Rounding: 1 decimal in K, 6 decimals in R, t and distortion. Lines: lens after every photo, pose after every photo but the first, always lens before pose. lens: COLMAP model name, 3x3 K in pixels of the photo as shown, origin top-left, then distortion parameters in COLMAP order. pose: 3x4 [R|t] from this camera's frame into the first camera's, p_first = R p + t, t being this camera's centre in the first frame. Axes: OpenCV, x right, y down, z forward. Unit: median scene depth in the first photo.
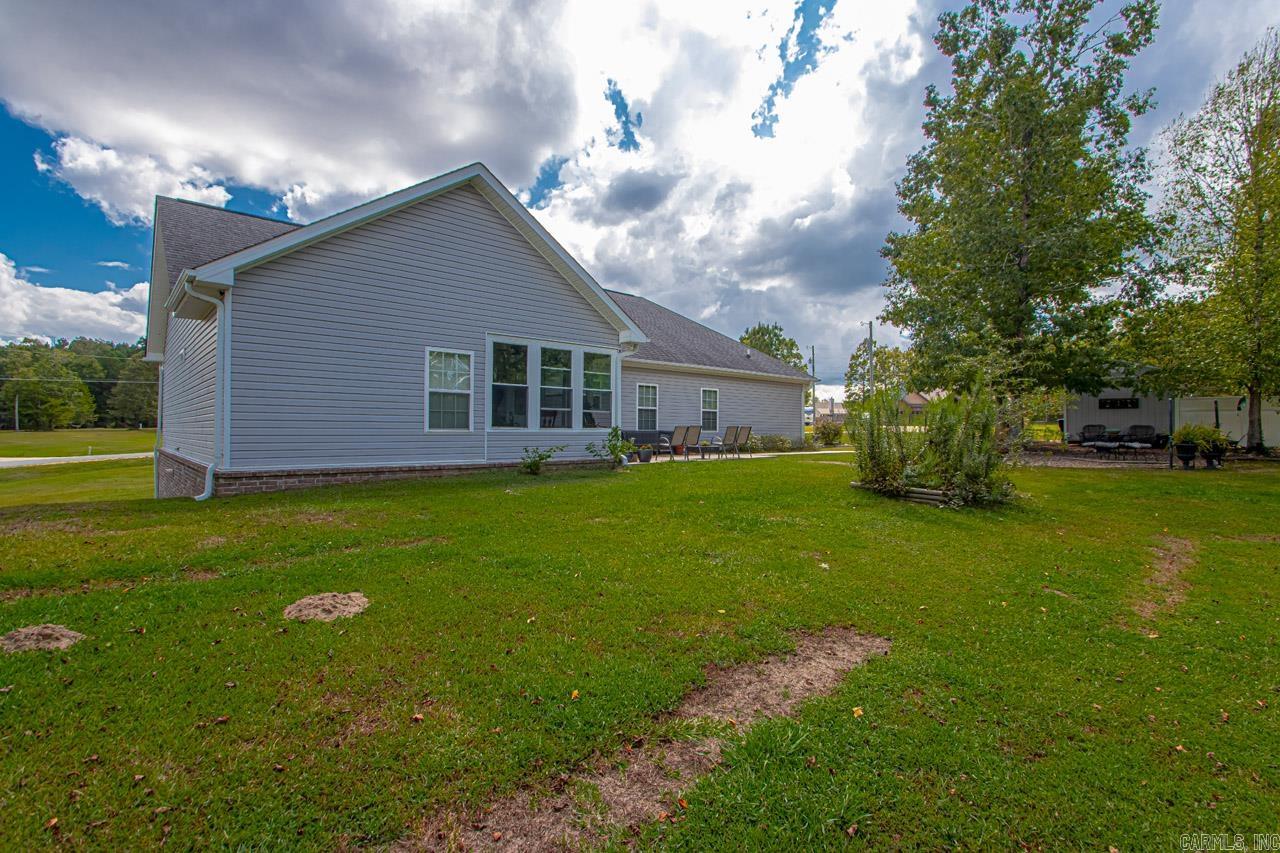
lens RADIAL K [[616.9, 0, 645.9], [0, 616.9, 425.2], [0, 0, 1]] dist [0.002611, -0.013514]
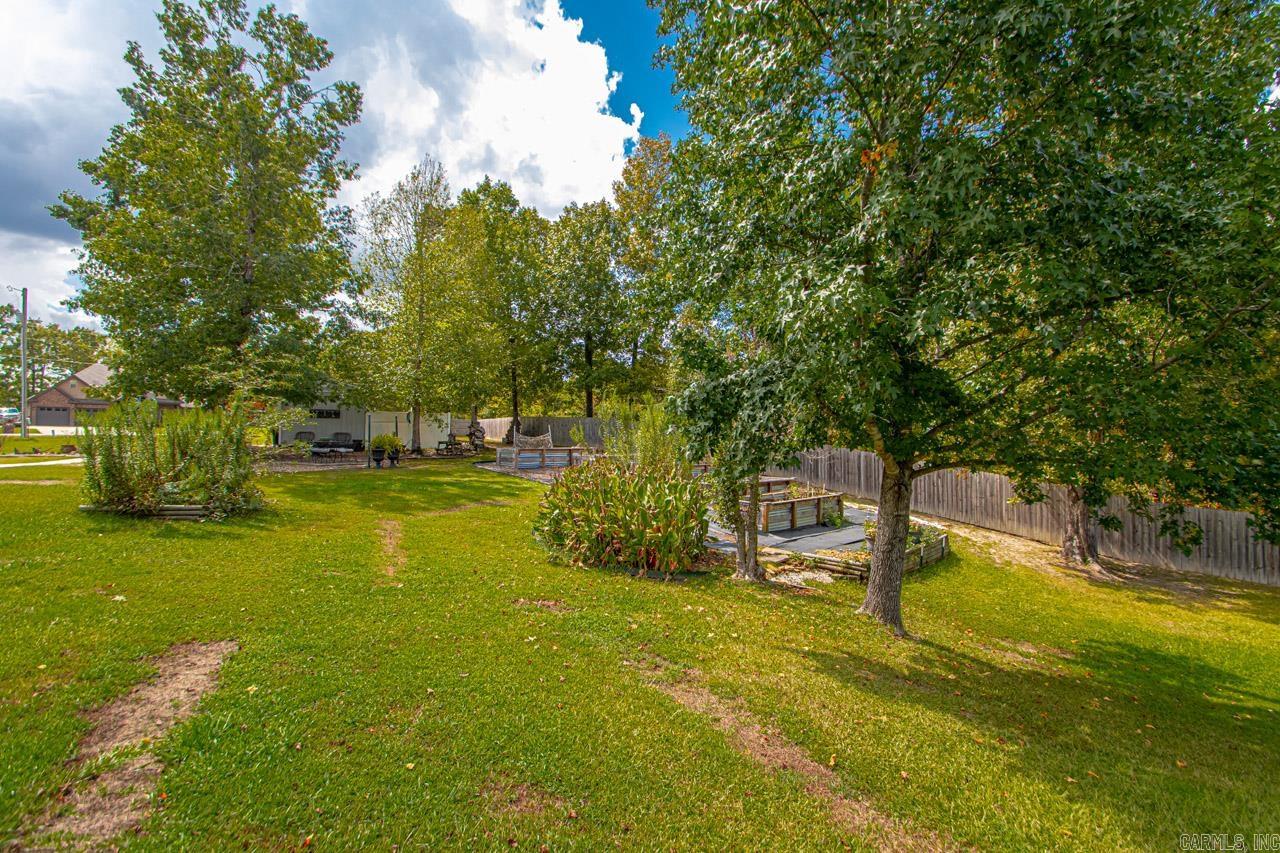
lens RADIAL K [[616.9, 0, 642.0], [0, 616.9, 429.6], [0, 0, 1]] dist [0.002611, -0.013514]
pose [[0.402251, 0.003747, 0.915522, -0.103717], [-0.010312, 0.999947, 0.000438, -0.017352], [-0.915471, -0.009617, 0.402268, -0.051033]]
